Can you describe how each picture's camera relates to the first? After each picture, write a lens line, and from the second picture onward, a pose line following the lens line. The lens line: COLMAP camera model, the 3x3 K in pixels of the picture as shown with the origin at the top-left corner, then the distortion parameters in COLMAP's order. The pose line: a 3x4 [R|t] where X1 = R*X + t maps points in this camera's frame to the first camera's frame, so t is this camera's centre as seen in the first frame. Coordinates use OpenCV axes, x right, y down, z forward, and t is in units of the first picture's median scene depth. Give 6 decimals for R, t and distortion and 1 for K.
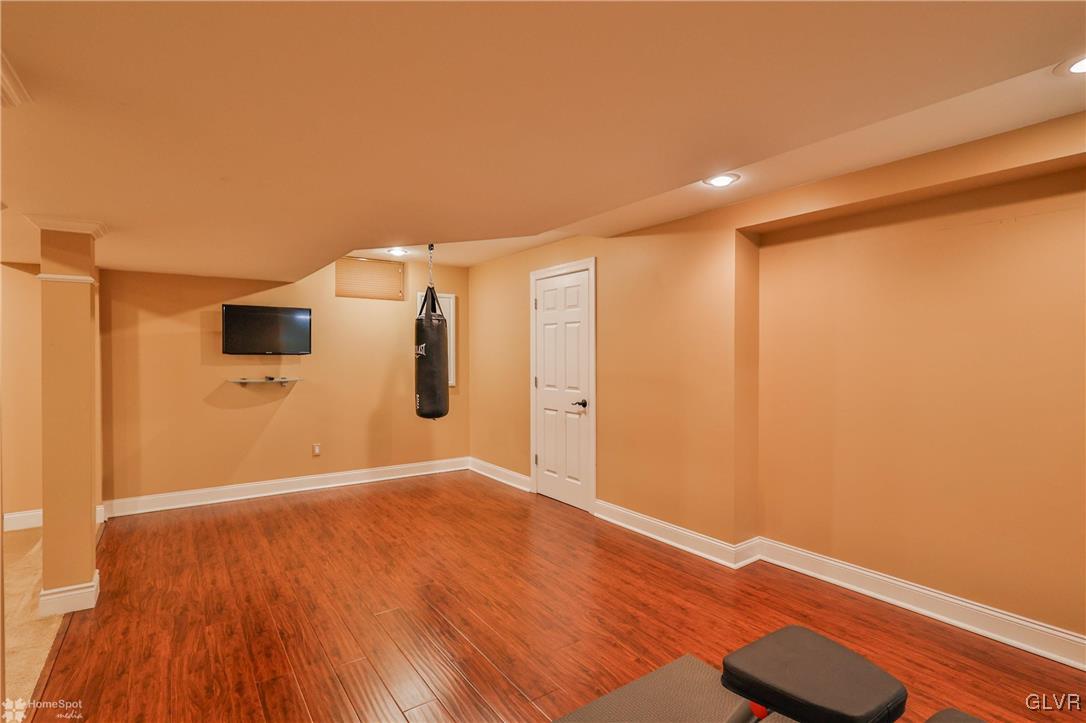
lens RADIAL K [[528.8, 0, 544.3], [0, 528.8, 361.3], [0, 0, 1]] dist [-0.001417, 0.001232]
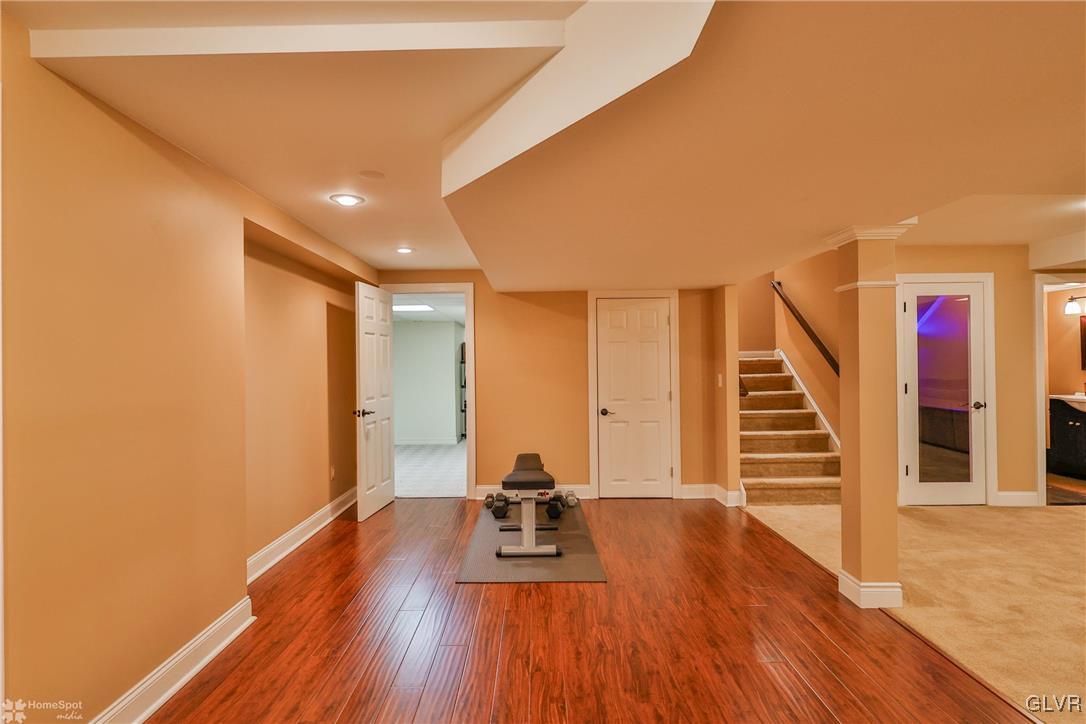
lens RADIAL K [[528.8, 0, 541.8], [0, 528.8, 368.3], [0, 0, 1]] dist [-0.001417, 0.001232]
pose [[-0.824579, 0.000132, 0.565746, -0.537946], [0.003858, 0.999978, 0.005389, -0.011384], [-0.565733, 0.006627, -0.824562, 1.556300]]
